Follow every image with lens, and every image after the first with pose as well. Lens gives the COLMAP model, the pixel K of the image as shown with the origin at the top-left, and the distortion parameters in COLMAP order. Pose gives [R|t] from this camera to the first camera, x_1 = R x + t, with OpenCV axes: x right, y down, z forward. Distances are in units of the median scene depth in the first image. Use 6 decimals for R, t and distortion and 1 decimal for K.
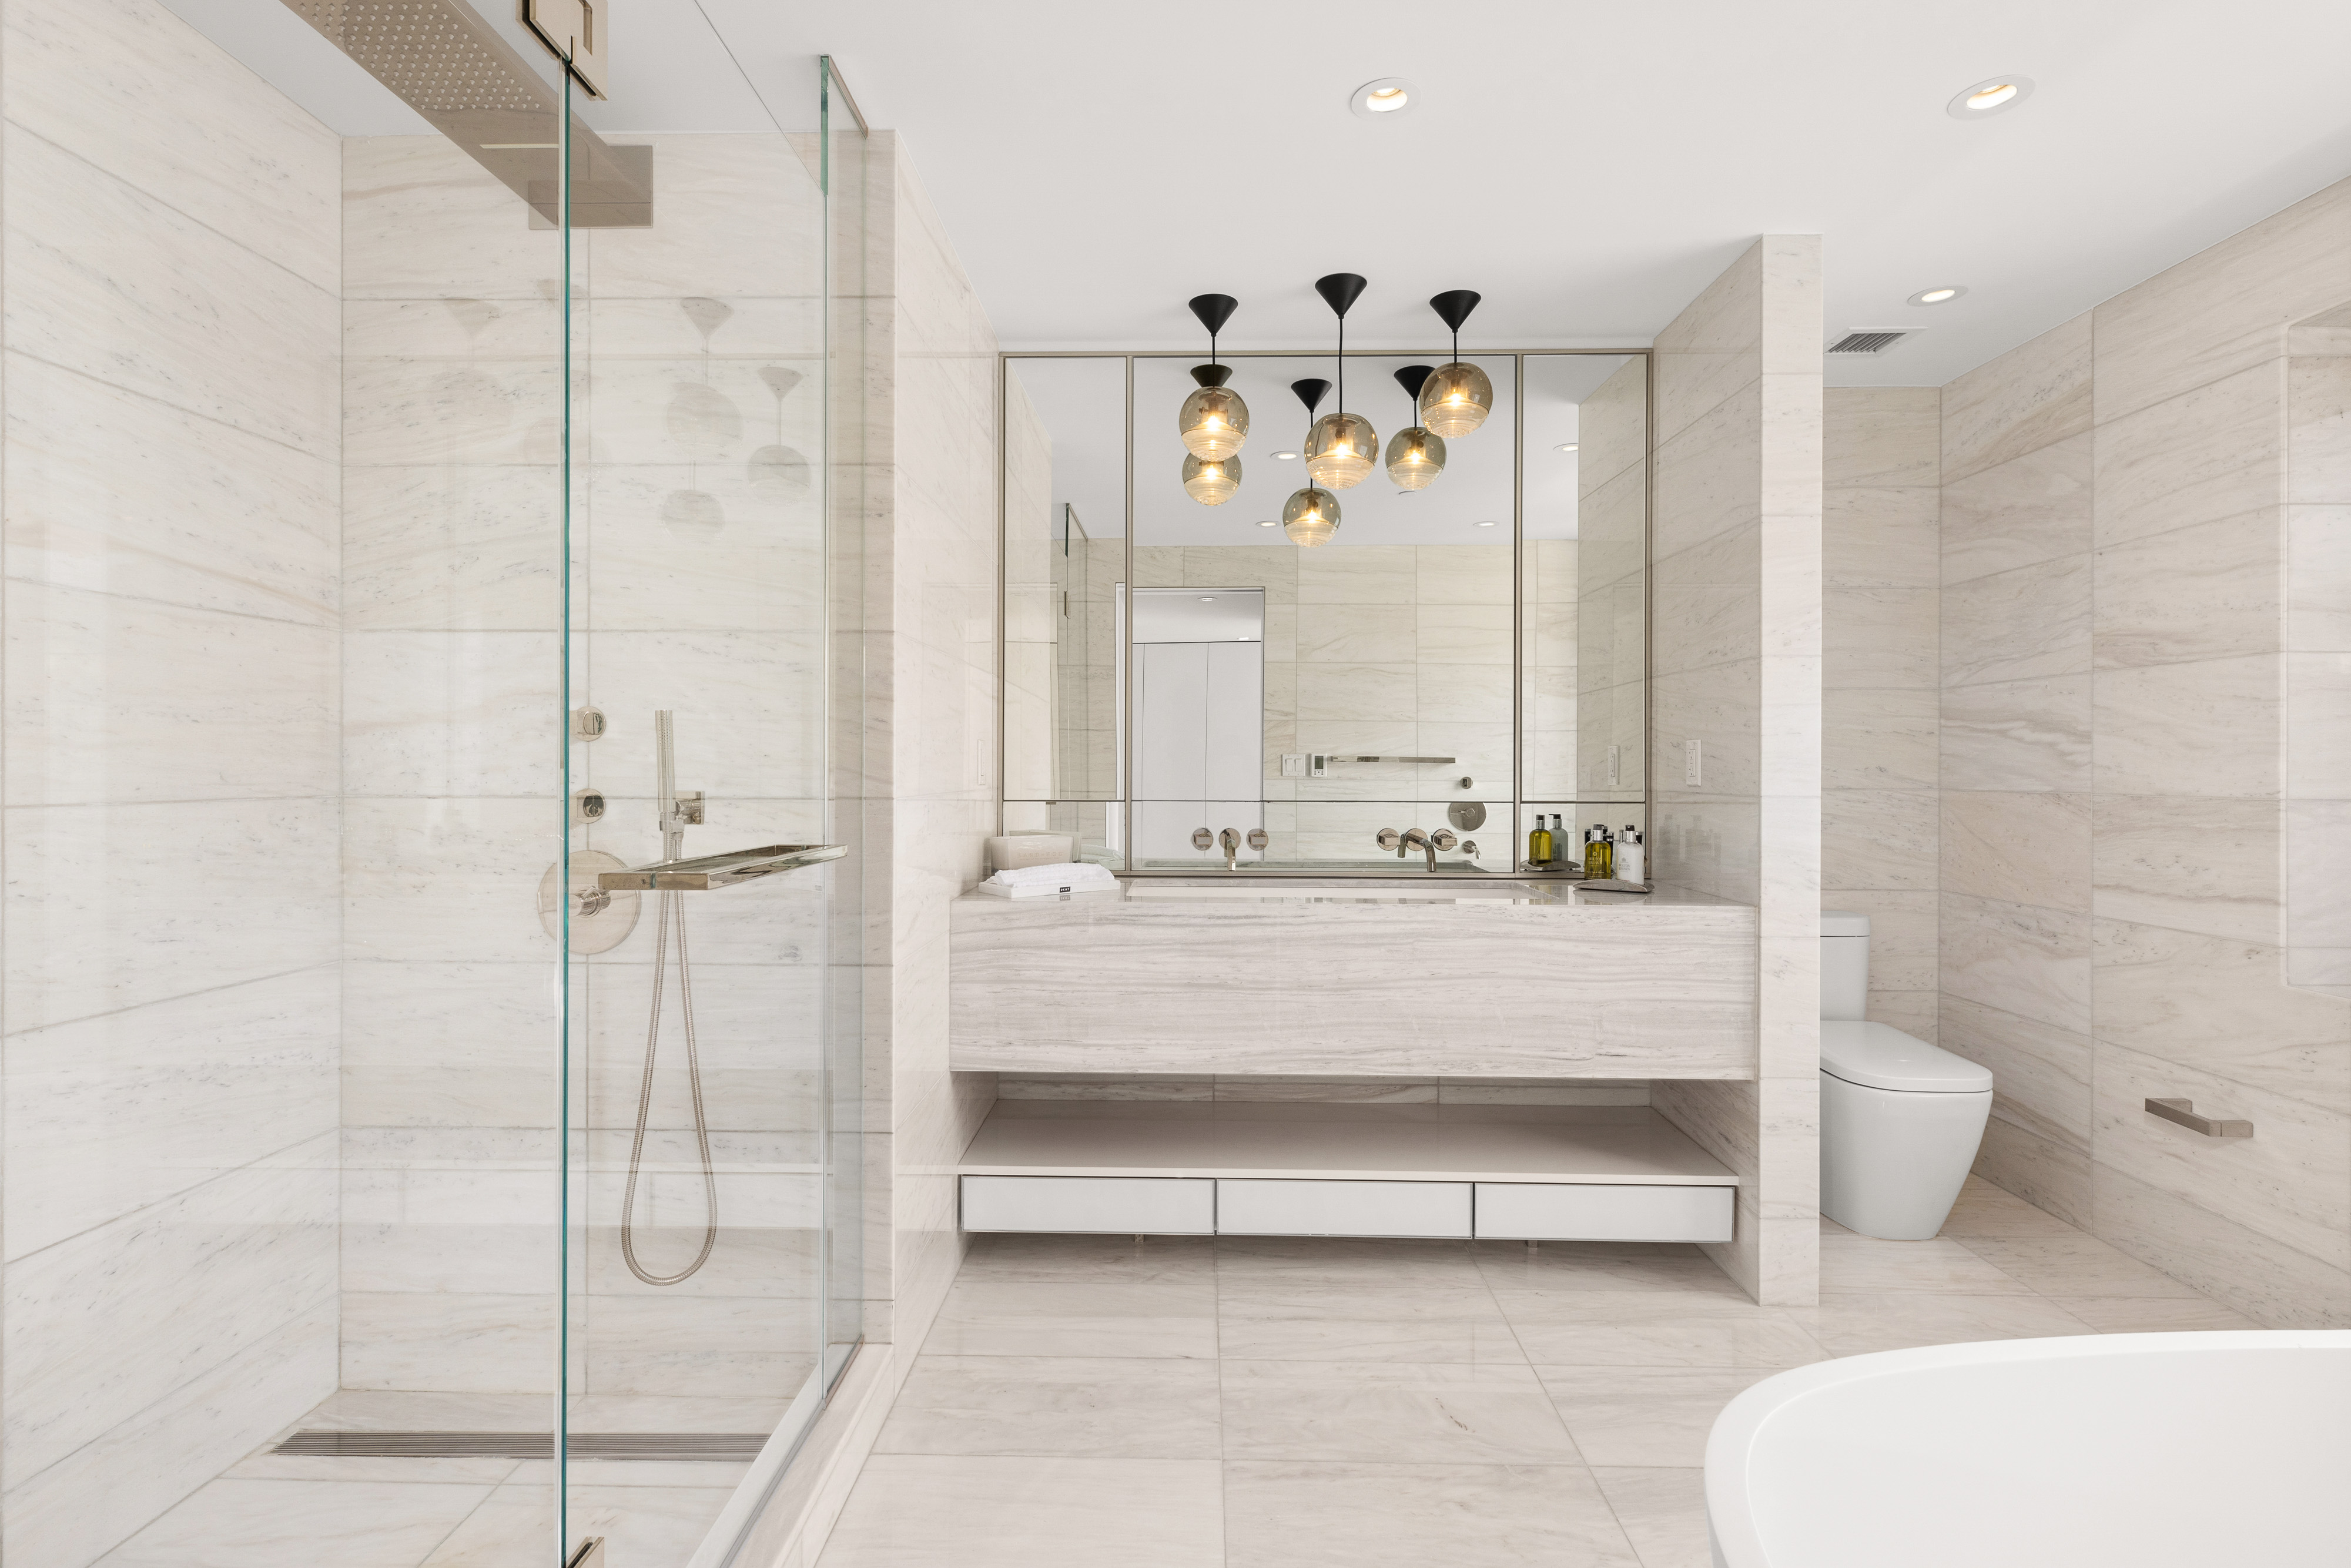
lens RADIAL K [[1085.7, 0, 1177.8], [0, 1085.7, 778.4], [0, 0, 1]] dist [-0.000242, -0.000032]
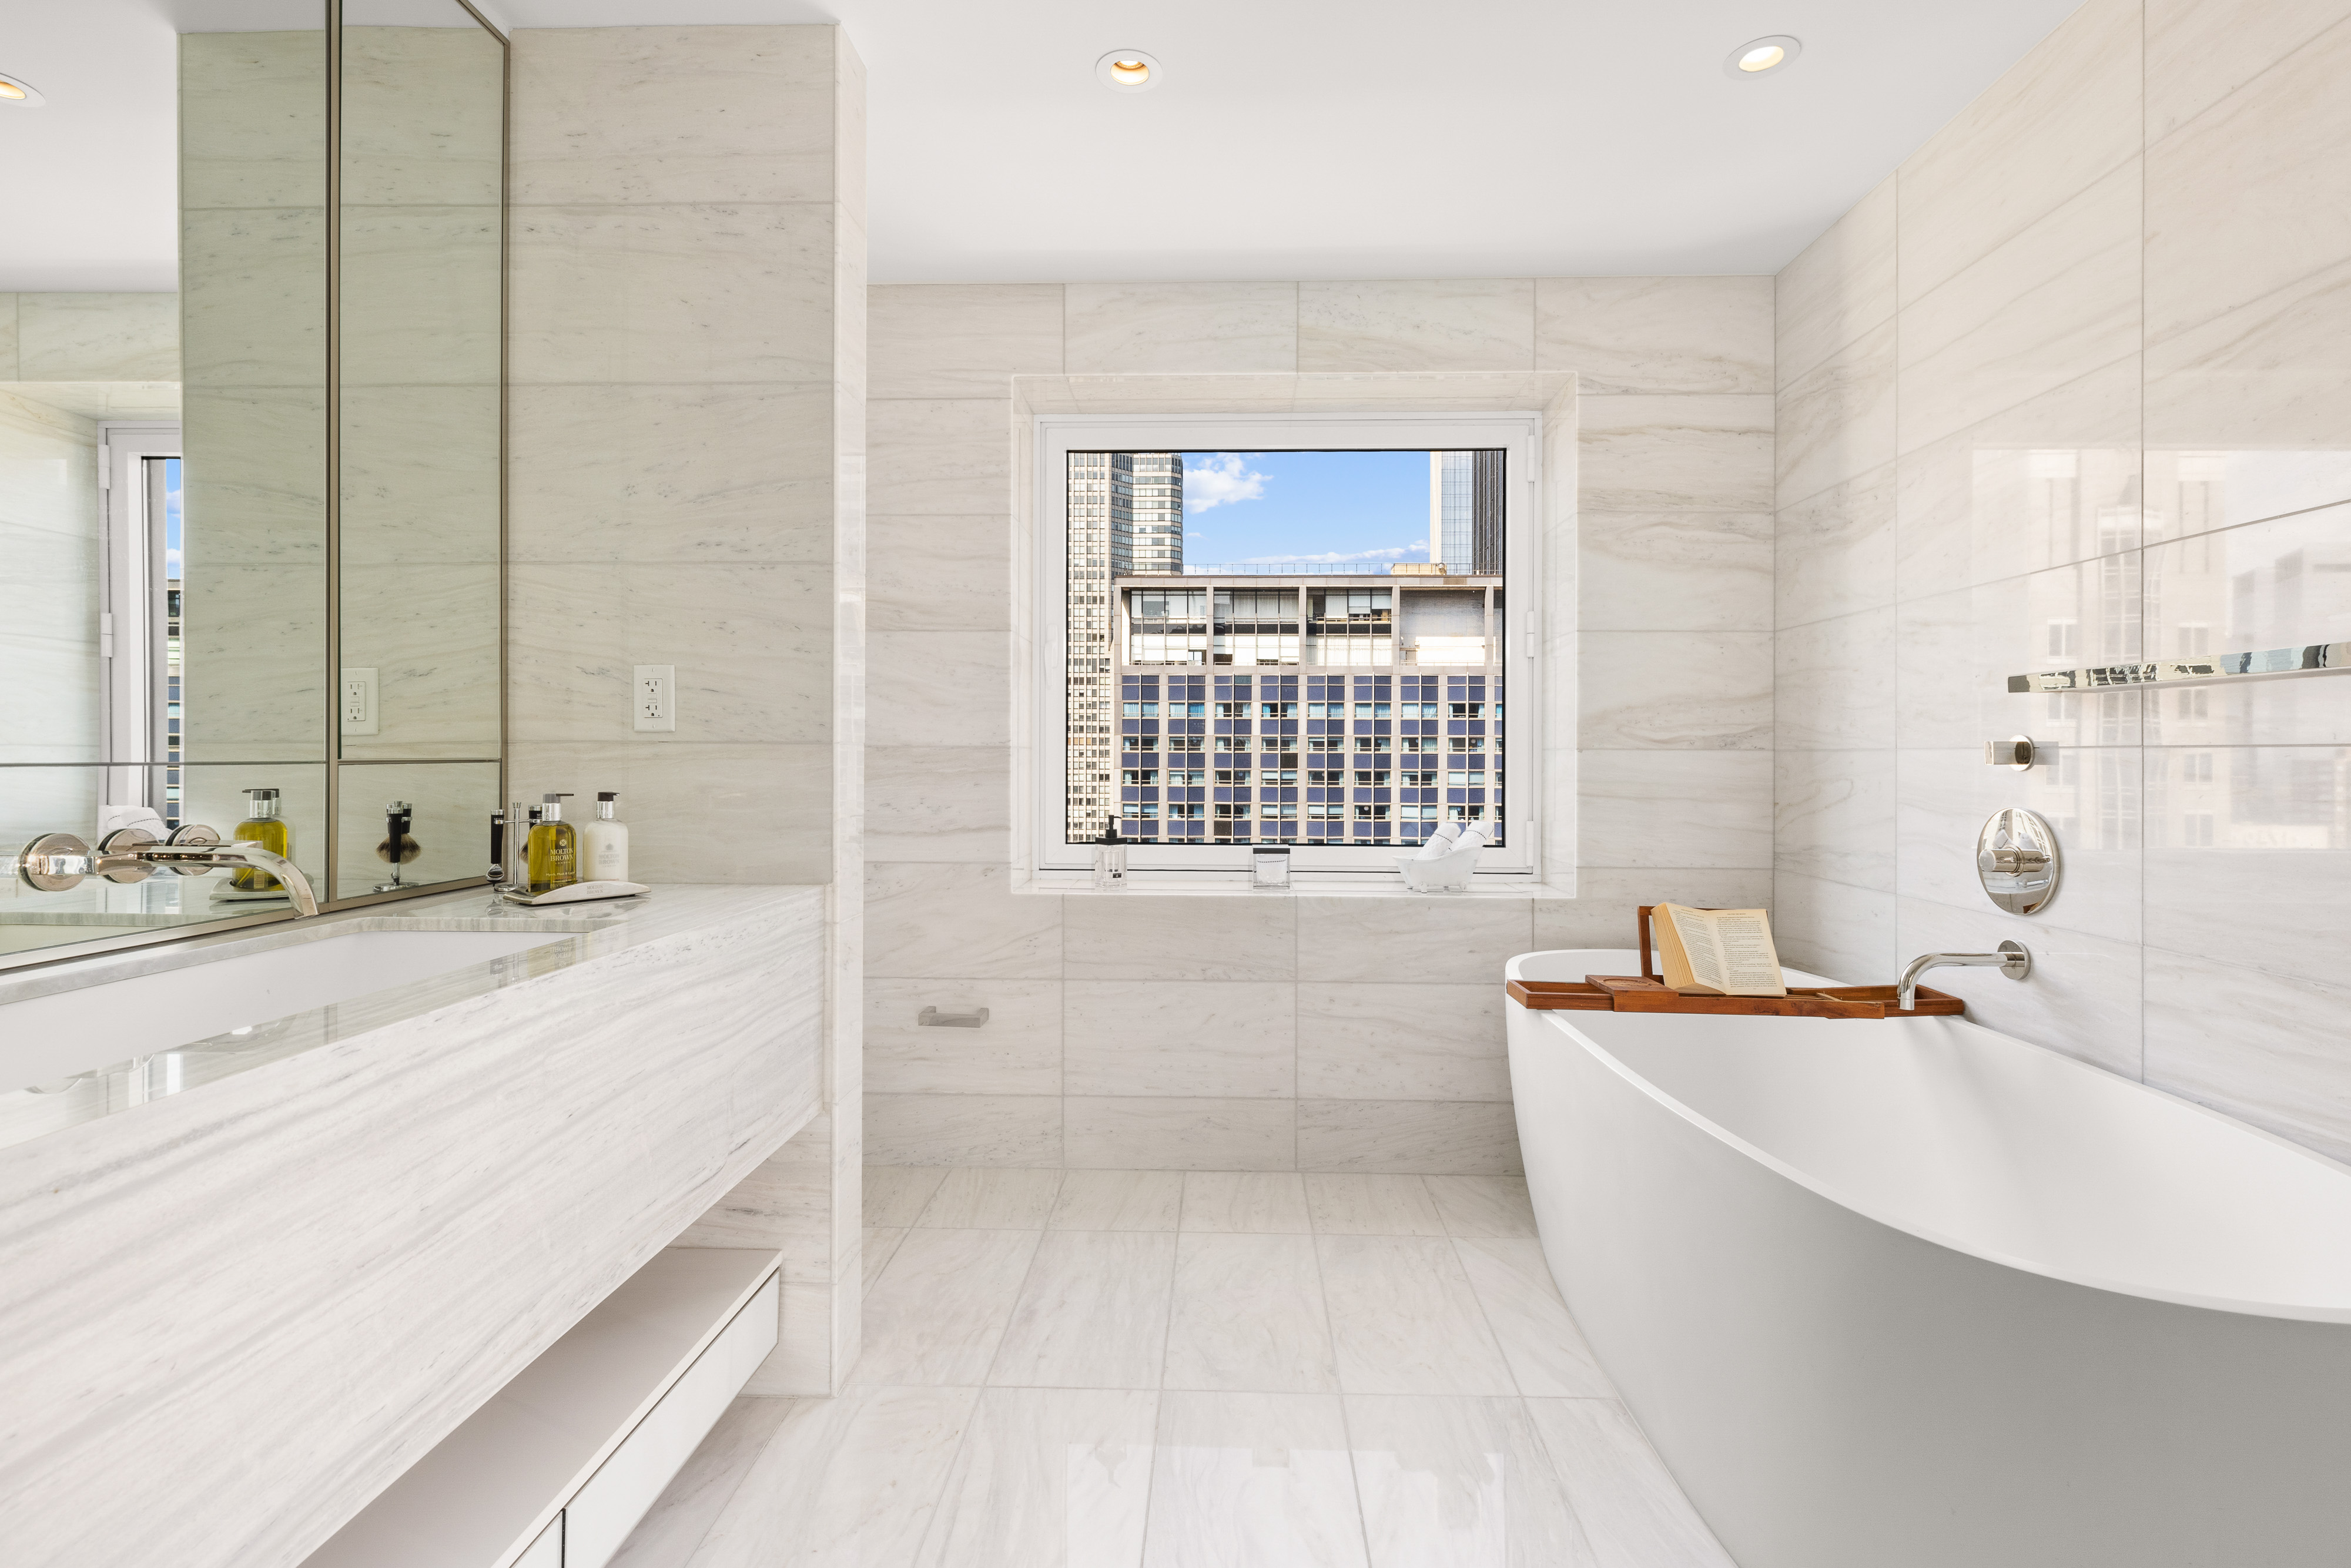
lens RADIAL K [[1085.7, 0, 1190.8], [0, 1085.7, 754.2], [0, 0, 1]] dist [-0.000242, -0.000032]
pose [[-0.006114, -0.002790, 0.999977, -0.241726], [0.006500, 0.999975, 0.002830, 0.024240], [-0.999960, 0.006517, -0.006096, 0.742528]]
